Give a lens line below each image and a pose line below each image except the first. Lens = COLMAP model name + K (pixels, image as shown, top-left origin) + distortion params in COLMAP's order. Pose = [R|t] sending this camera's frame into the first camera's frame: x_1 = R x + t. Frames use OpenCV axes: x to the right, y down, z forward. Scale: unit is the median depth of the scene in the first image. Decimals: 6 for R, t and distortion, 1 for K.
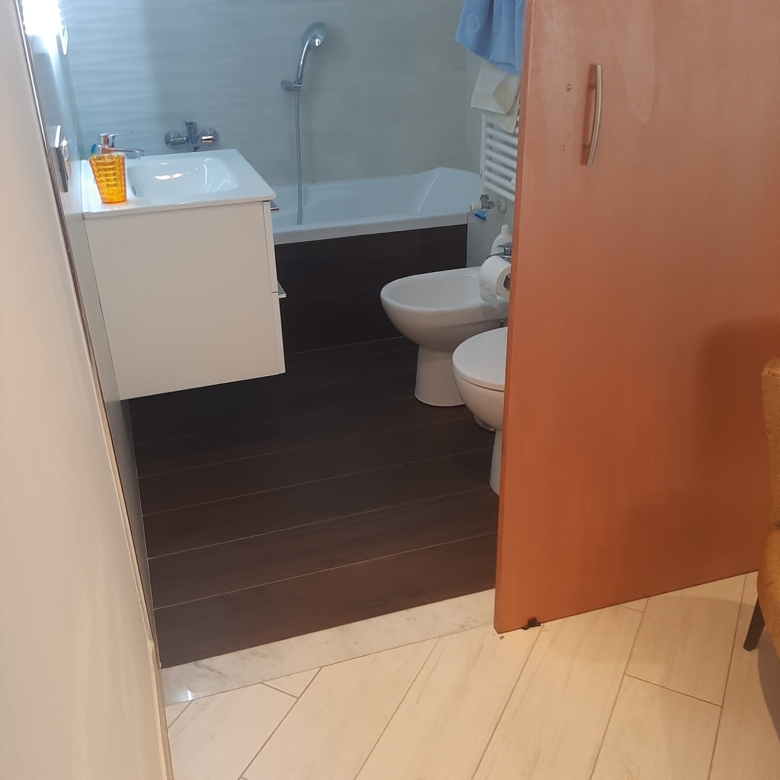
lens RADIAL K [[806.9, 0, 388.7], [0, 806.9, 391.1], [0, 0, 1]] dist [0.015124, 0.000000]
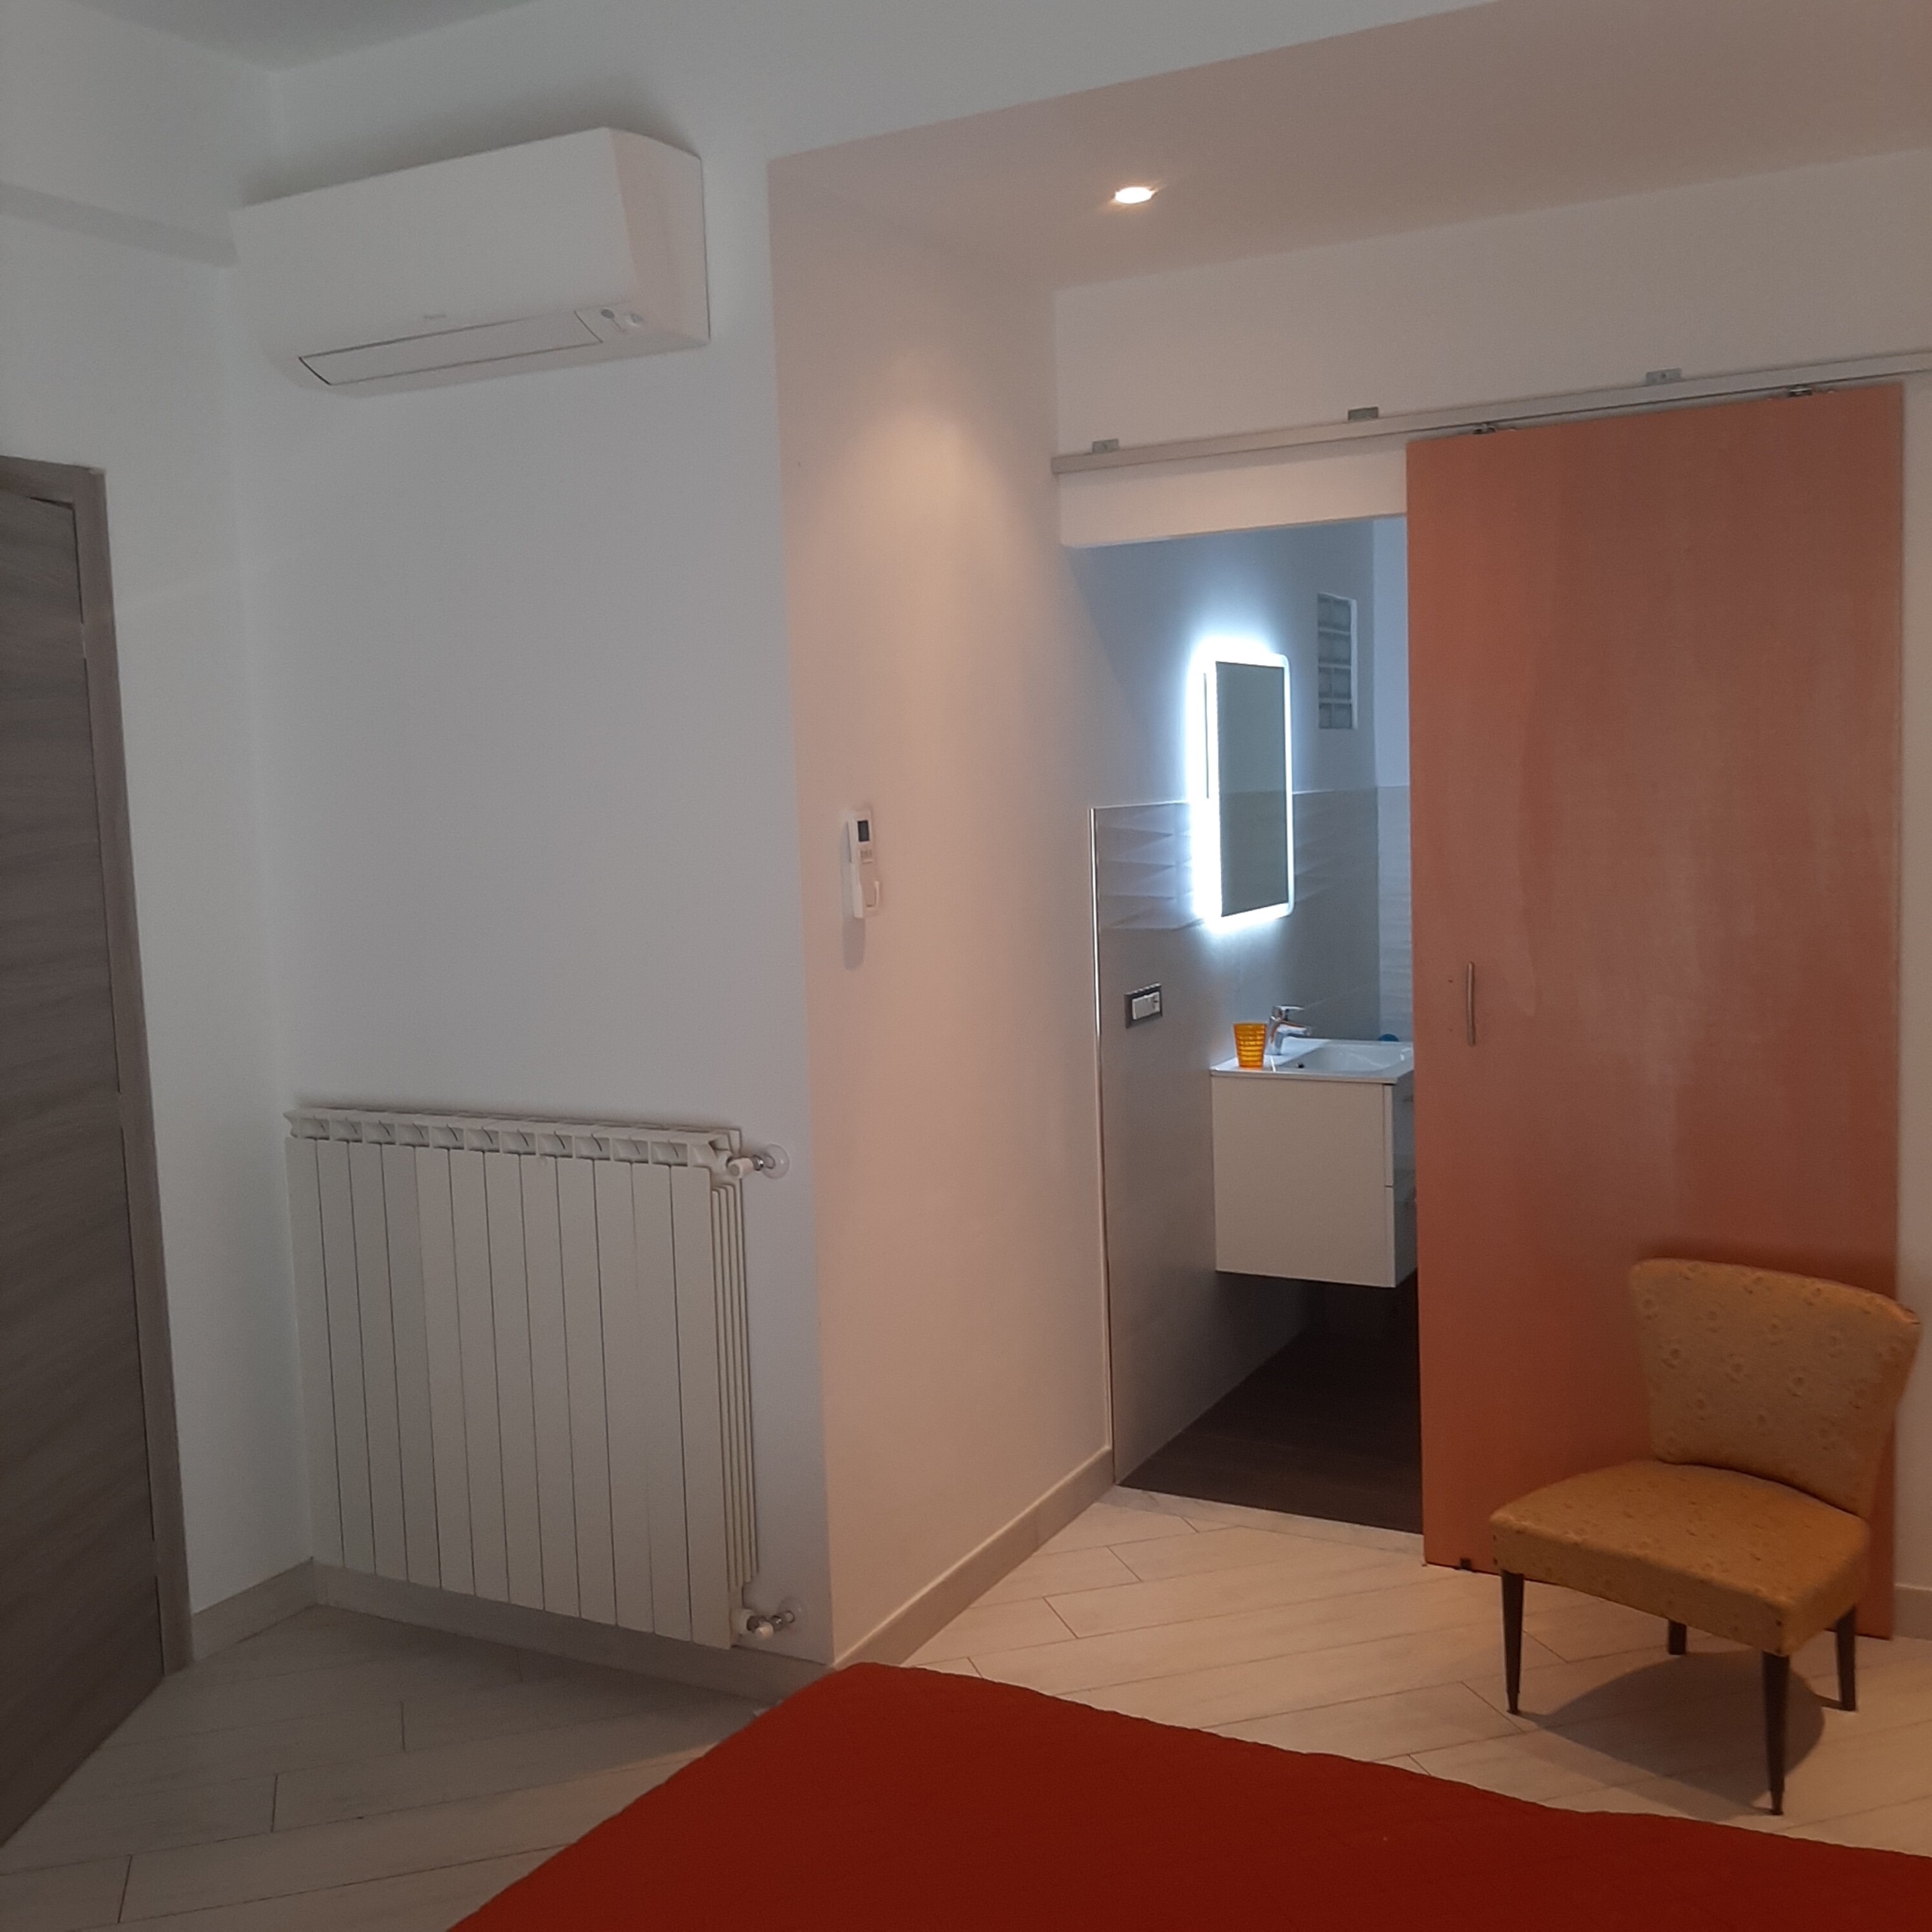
lens RADIAL K [[1998.7, 0, 958.2], [0, 1998.7, 968.4], [0, 0, 1]] dist [0.015124, 0.000000]
pose [[0.675652, 0.060409, -0.734742, 0.988202], [-0.322001, 0.920726, -0.220404, 0.255901], [0.663182, 0.385504, 0.641542, -0.709632]]
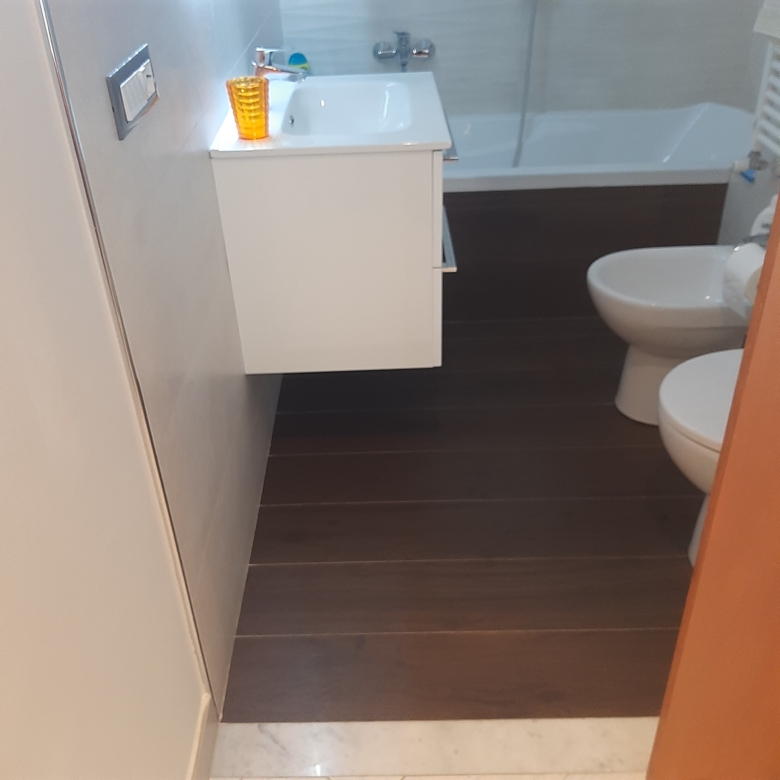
lens RADIAL K [[806.9, 0, 393.3], [0, 806.9, 395.2], [0, 0, 1]] dist [0.015124, 0.000000]
pose [[0.951103, 0.159189, -0.264694, 0.037981], [-0.129376, 0.983481, 0.126597, -0.080951], [0.280474, -0.086162, 0.955987, 0.195468]]
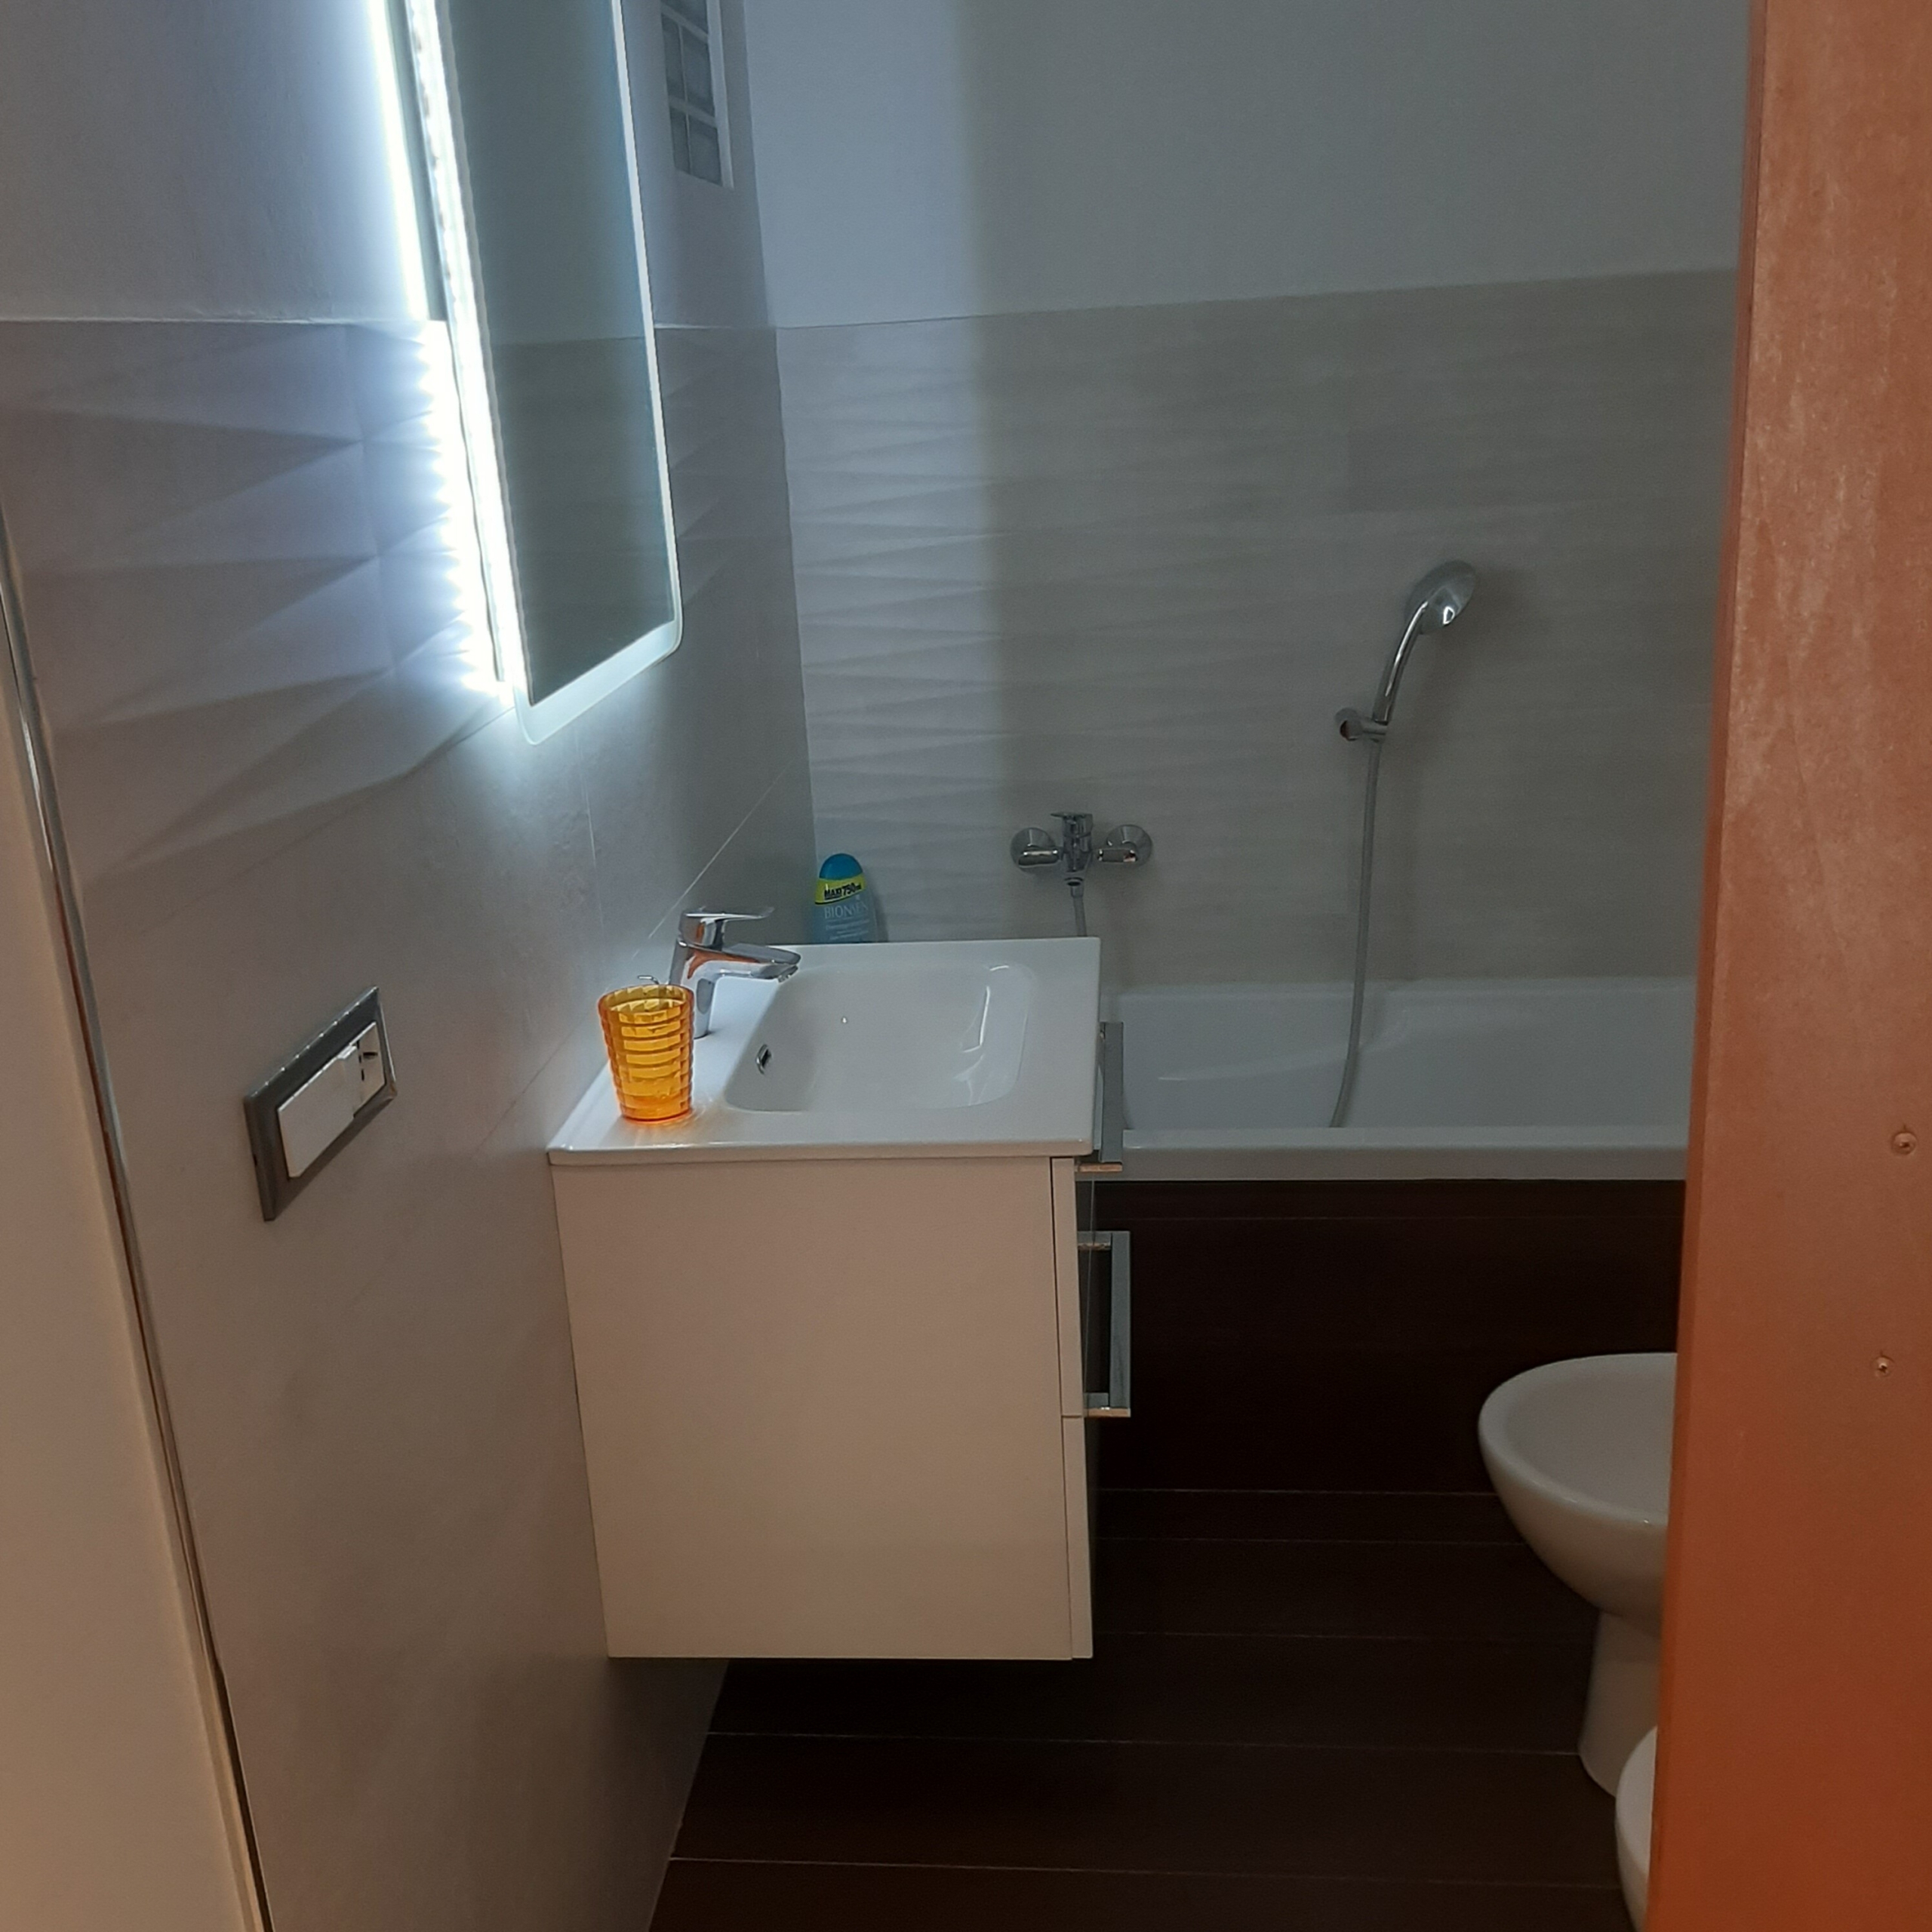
lens RADIAL K [[1998.7, 0, 998.5], [0, 1998.7, 977.6], [0, 0, 1]] dist [0.015124, 0.000000]
pose [[0.921418, 0.091376, -0.377677, 0.101581], [-0.153211, 0.978649, -0.137011, -0.156151], [0.357093, 0.184108, 0.915745, 0.187946]]
